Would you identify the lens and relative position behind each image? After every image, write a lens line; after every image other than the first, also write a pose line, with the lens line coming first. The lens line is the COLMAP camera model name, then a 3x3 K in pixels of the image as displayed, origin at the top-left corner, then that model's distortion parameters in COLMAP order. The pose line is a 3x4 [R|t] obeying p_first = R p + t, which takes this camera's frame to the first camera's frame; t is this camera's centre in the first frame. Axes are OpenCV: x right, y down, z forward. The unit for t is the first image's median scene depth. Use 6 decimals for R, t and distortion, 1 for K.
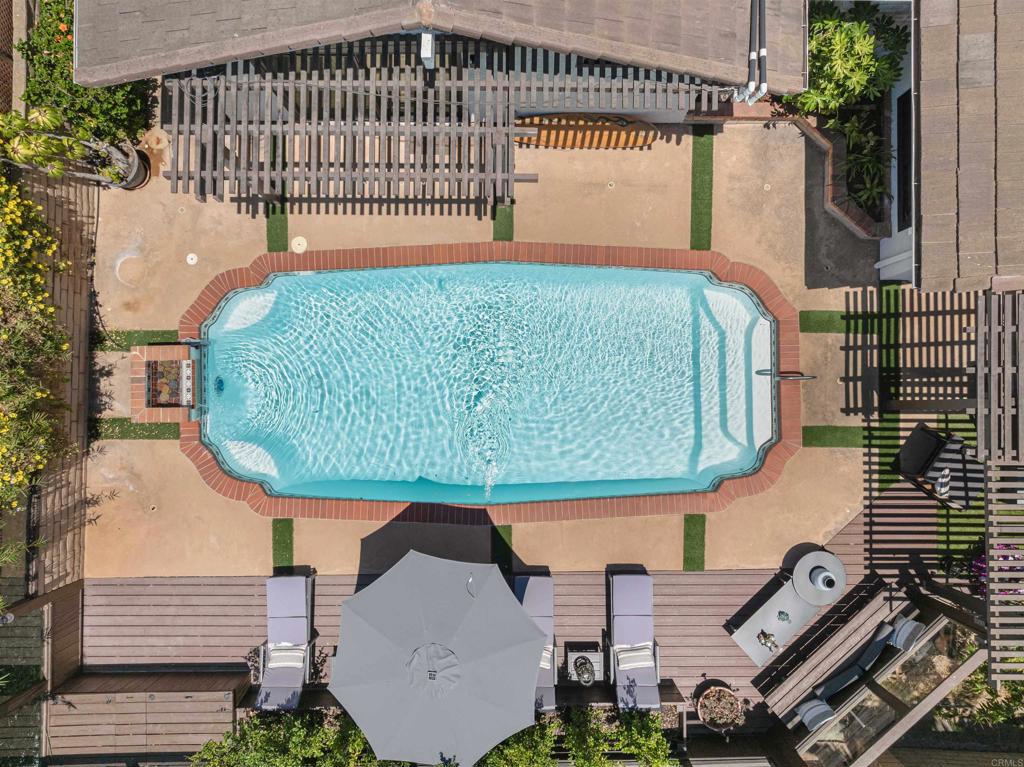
lens RADIAL K [[706.3, 0, 516.7], [0, 706.3, 383.5], [0, 0, 1]] dist [0.000106, -0.002418]
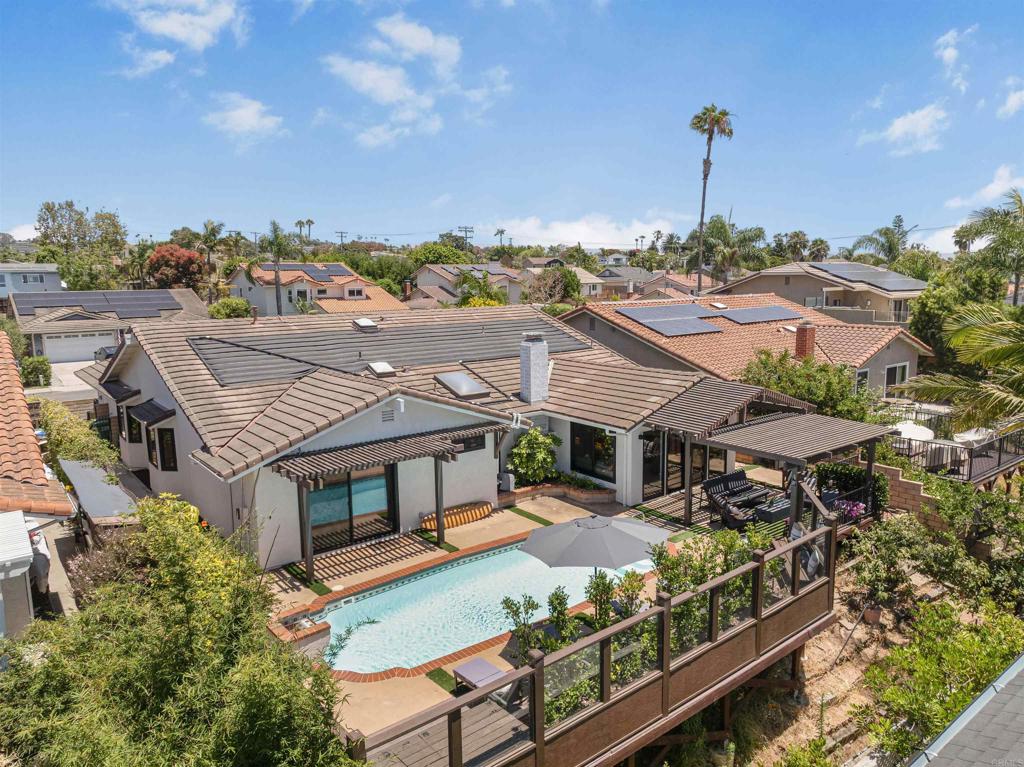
lens RADIAL K [[706.3, 0, 510.1], [0, 706.3, 383.2], [0, 0, 1]] dist [0.000106, -0.002418]
pose [[0.779660, -0.109742, 0.616512, -0.876559], [0.626038, 0.159205, -0.763368, 1.048970], [-0.014378, 0.981127, 0.192828, 0.317212]]
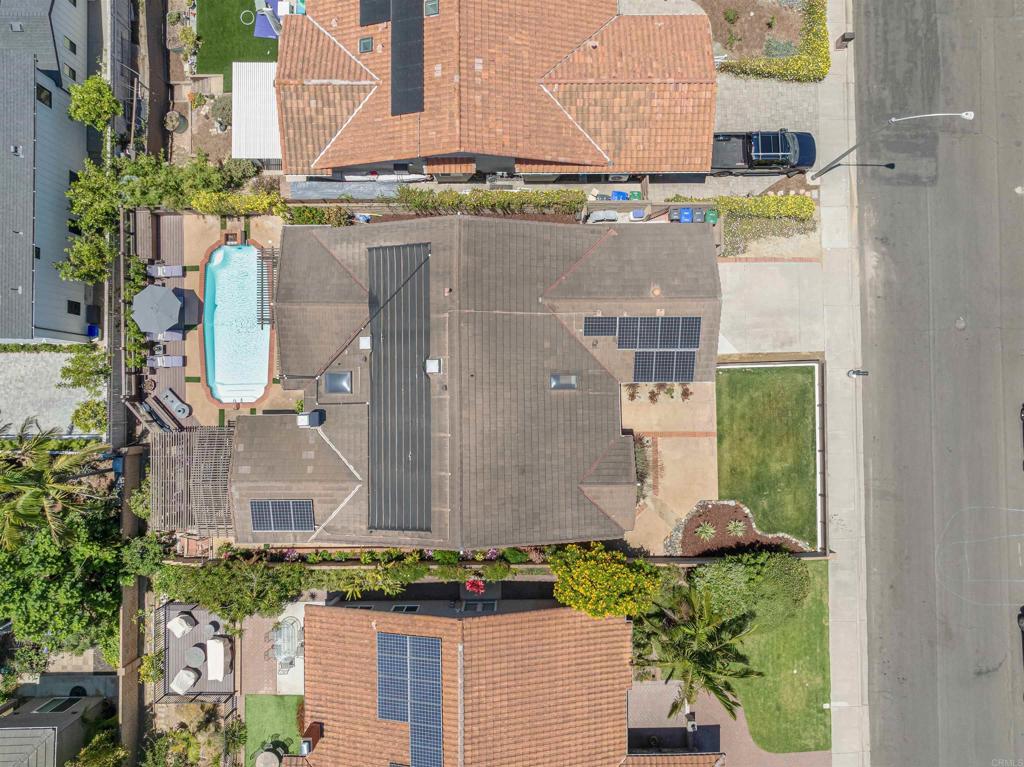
lens RADIAL K [[706.3, 0, 510.0], [0, 706.3, 382.7], [0, 0, 1]] dist [0.000106, -0.002418]
pose [[0.009946, 0.999503, -0.029909, 0.396570], [-0.998492, 0.011542, 0.053677, -1.630799], [0.053995, 0.029330, 0.998110, -2.595954]]
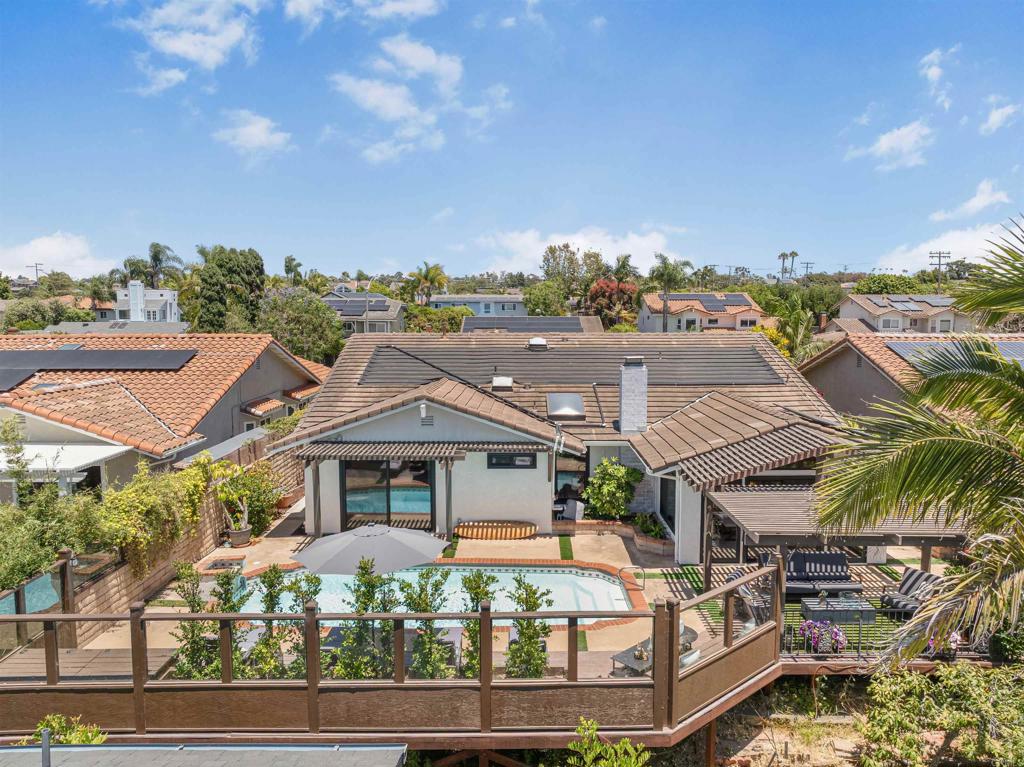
lens RADIAL K [[706.3, 0, 508.3], [0, 706.3, 382.9], [0, 0, 1]] dist [0.000106, -0.002418]
pose [[0.999982, -0.005587, -0.002236, 0.130295], [-0.001375, 0.149726, -0.988727, 1.383360], [0.005859, 0.988712, 0.149716, 0.352893]]
